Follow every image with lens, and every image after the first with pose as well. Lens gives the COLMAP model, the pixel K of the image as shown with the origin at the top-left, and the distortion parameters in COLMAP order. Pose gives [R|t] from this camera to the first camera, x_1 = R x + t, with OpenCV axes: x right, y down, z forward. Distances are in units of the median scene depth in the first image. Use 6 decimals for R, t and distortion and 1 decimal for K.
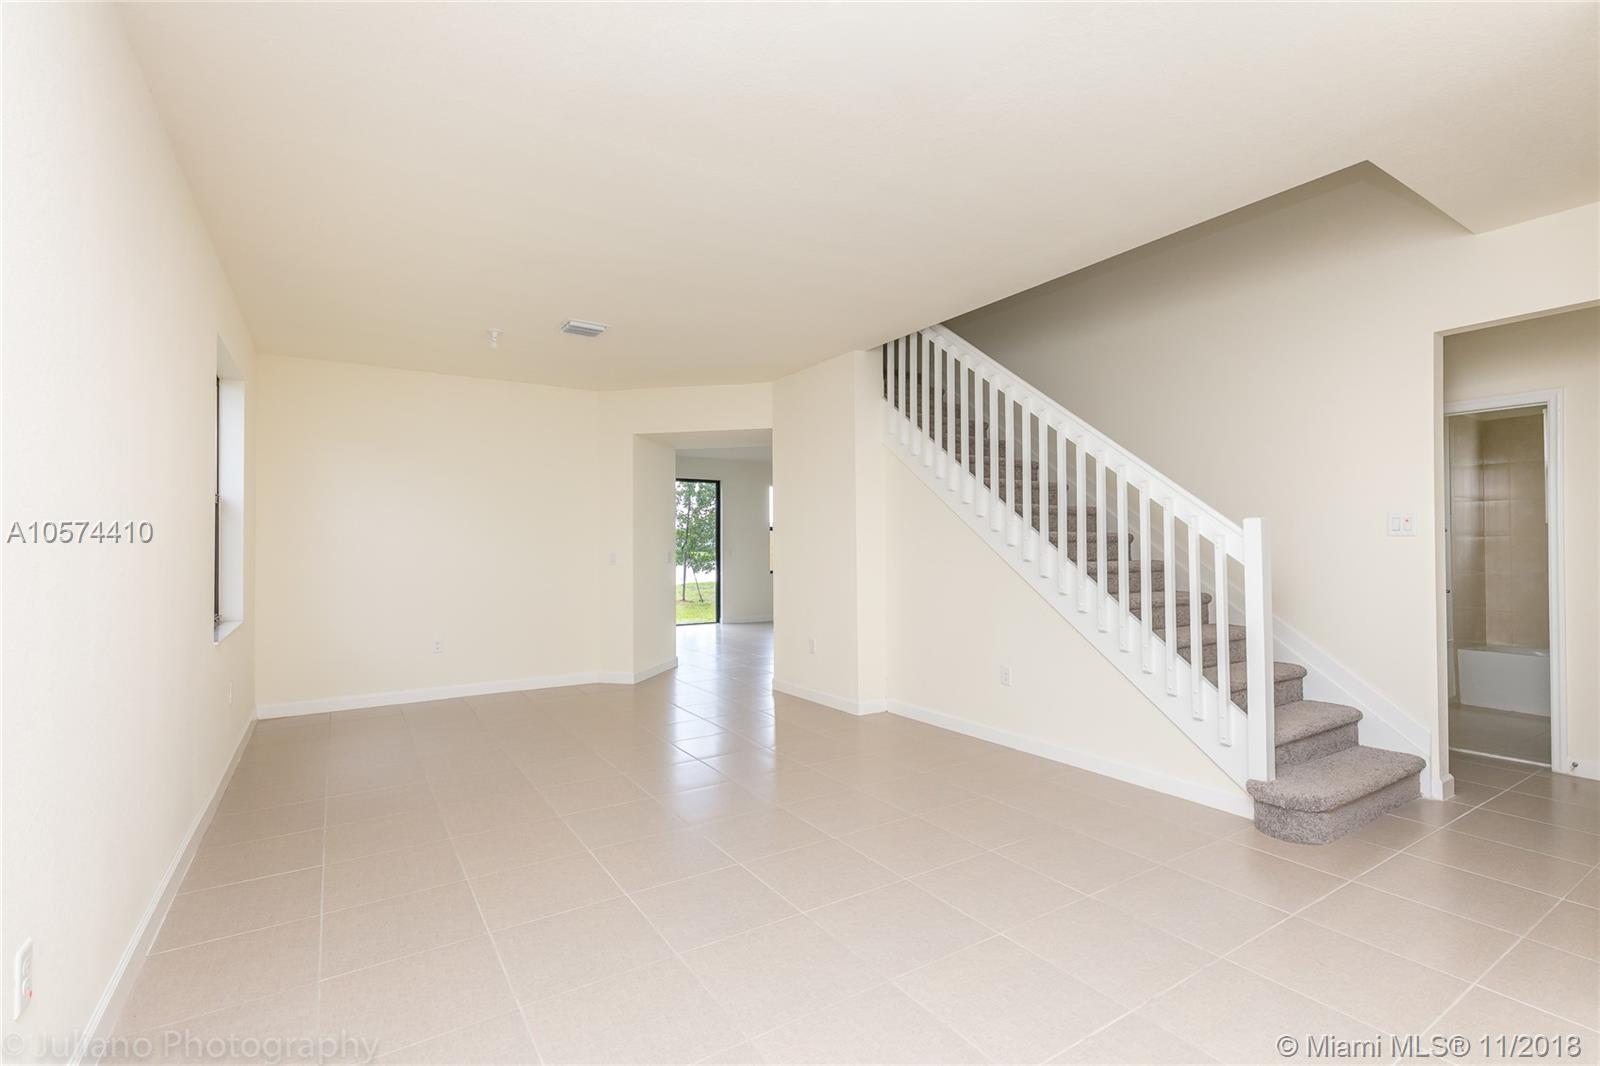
lens RADIAL K [[723.0, 0, 801.9], [0, 723.0, 536.4], [0, 0, 1]] dist [0.008272, -0.000907]
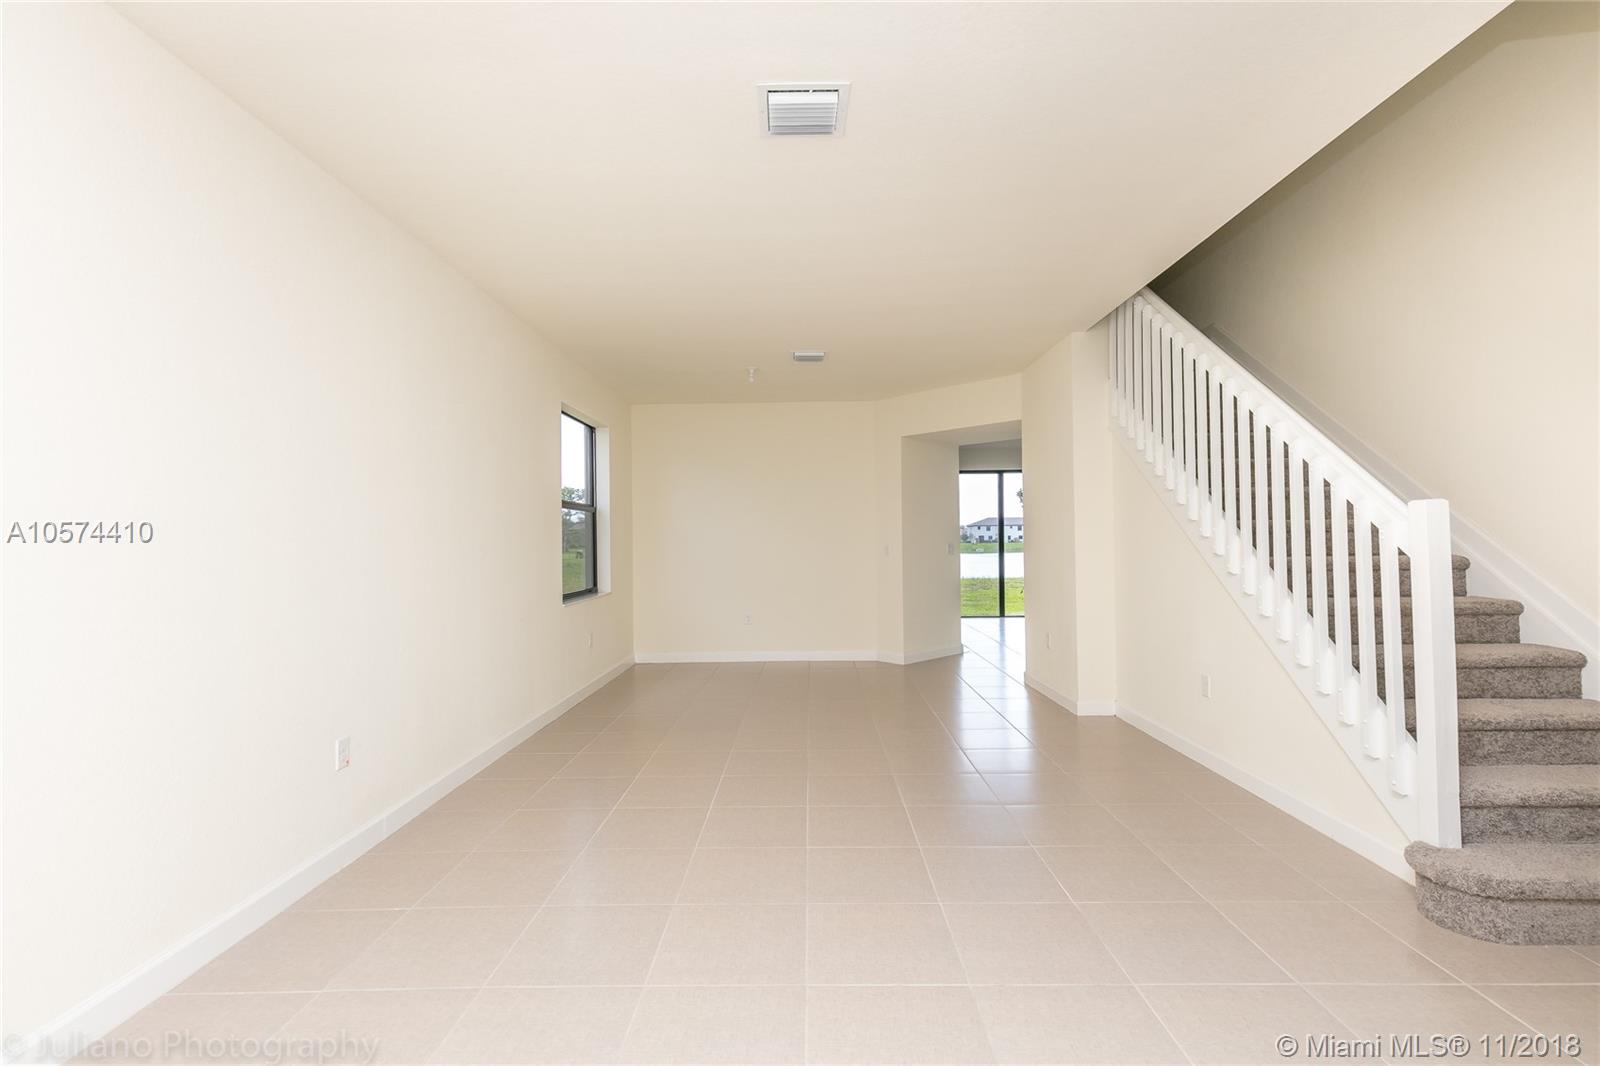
lens RADIAL K [[756.2, 0, 861.9], [0, 756.2, 526.2], [0, 0, 1]] dist [0.001548, -0.000327]
pose [[0.833485, -0.015580, -0.552323, 0.349242], [0.013350, 0.999878, -0.008058, 0.002267], [0.552382, -0.000657, 0.833591, 0.009824]]
